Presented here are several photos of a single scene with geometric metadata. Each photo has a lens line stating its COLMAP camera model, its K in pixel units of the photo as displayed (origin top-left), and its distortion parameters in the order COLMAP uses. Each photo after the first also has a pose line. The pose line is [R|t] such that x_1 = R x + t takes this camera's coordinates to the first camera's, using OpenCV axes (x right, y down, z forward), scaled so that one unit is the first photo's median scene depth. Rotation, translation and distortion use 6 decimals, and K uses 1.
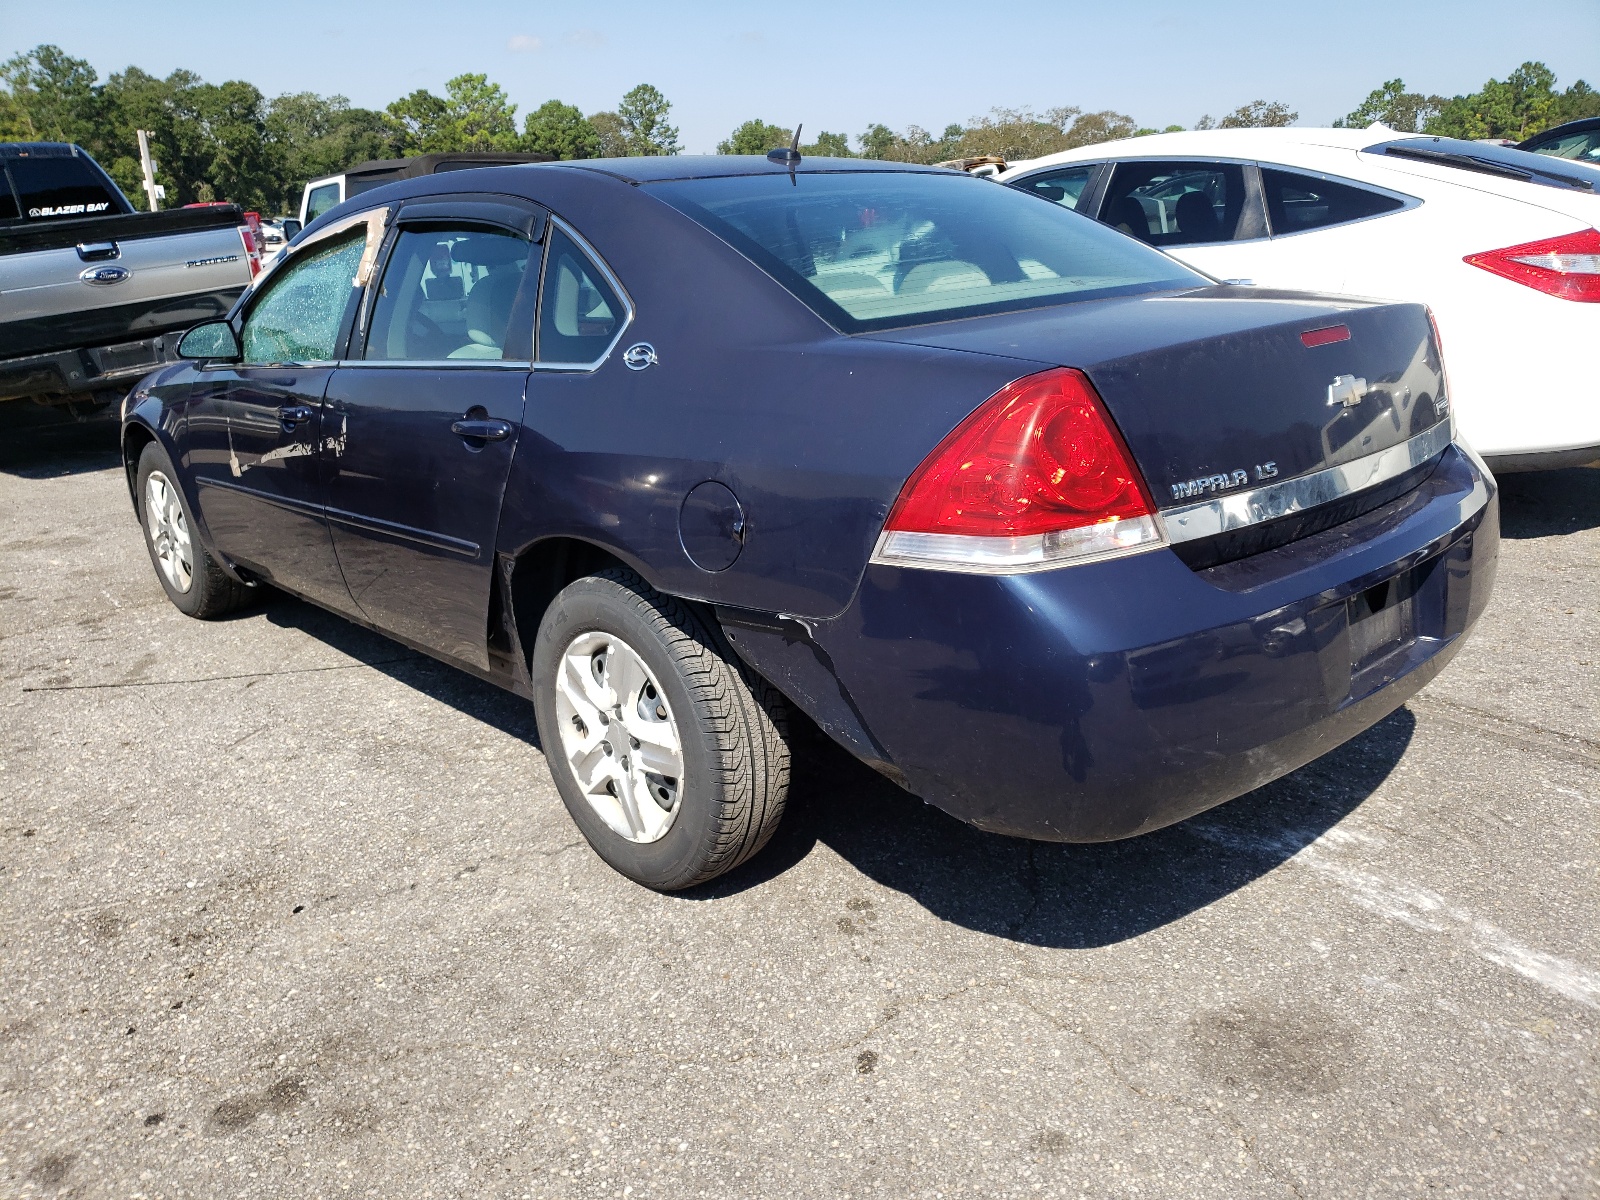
lens RADIAL K [[1203.3, 0, 799.6], [0, 1203.3, 598.4], [0, 0, 1]] dist [0.011382, 0.000578]
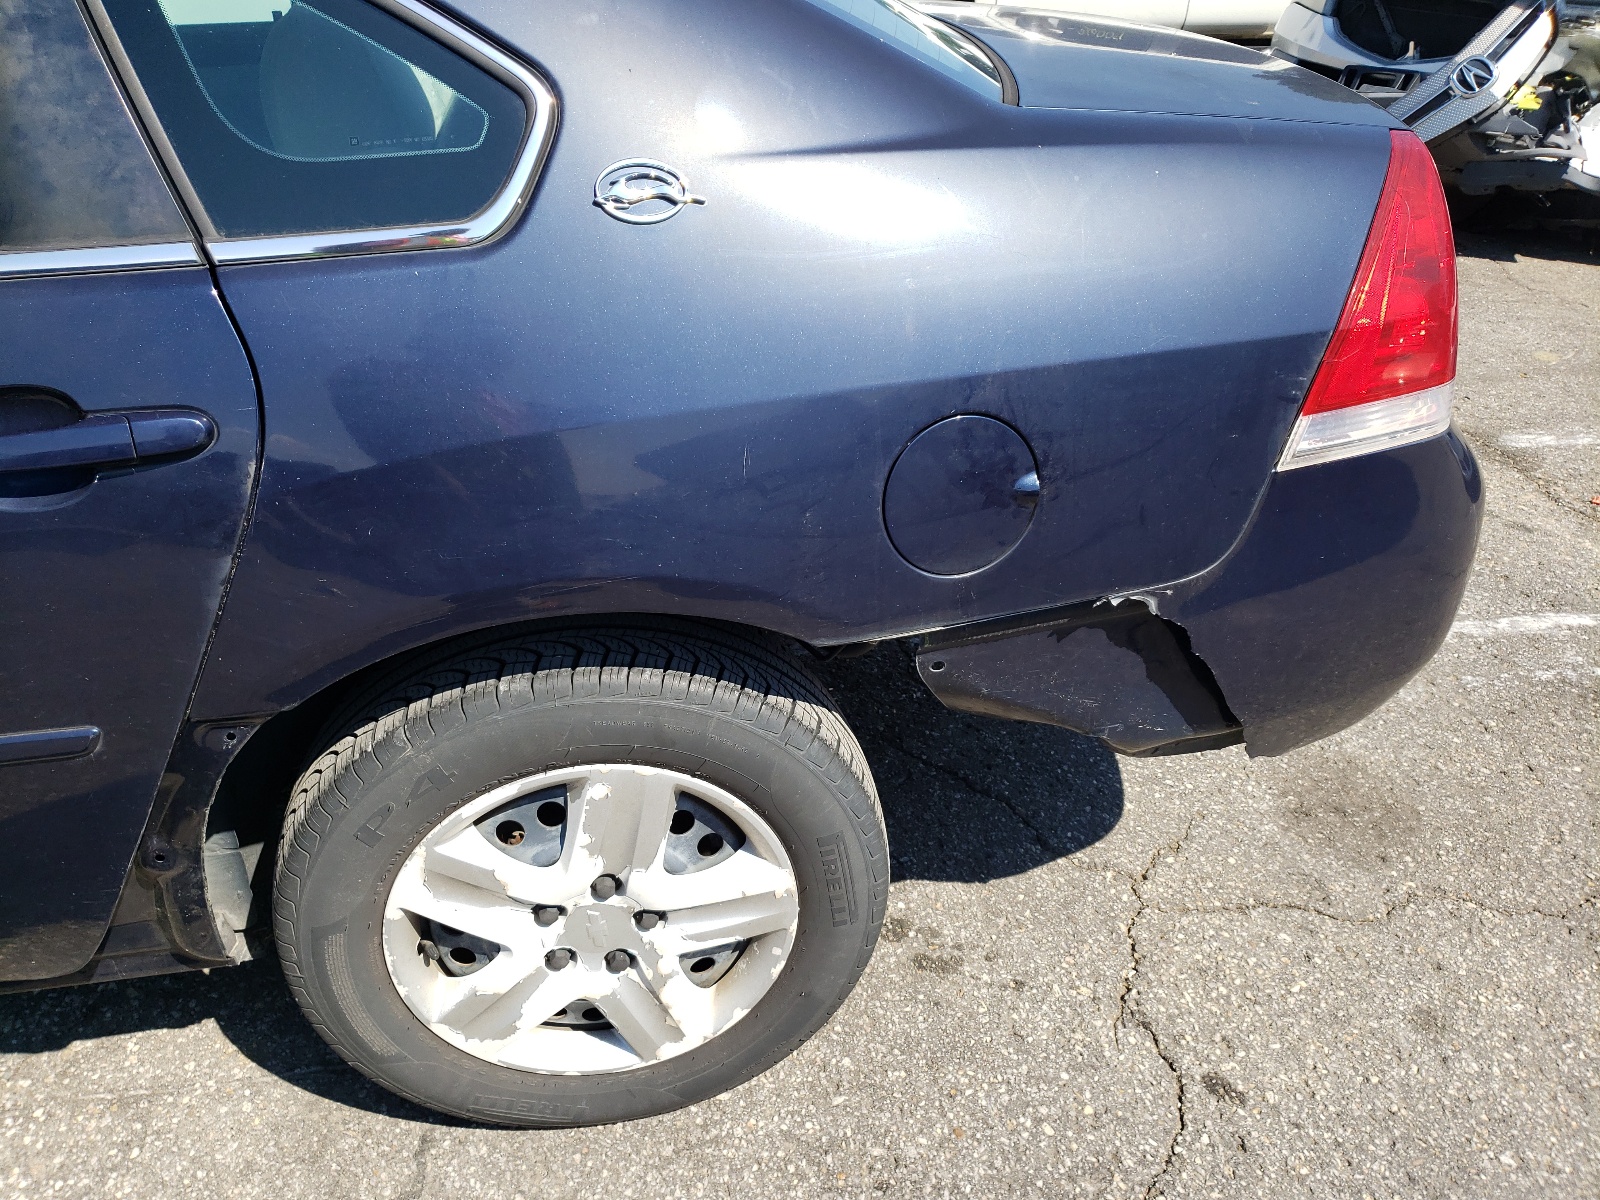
lens RADIAL K [[1203.3, 0, 800.0], [0, 1203.3, 602.3], [0, 0, 1]] dist [0.011382, 0.000578]
pose [[0.559968, -0.380408, 0.736020, -0.468201], [0.218708, 0.924720, 0.311543, -0.176713], [-0.799126, -0.013480, 0.601012, 0.646017]]
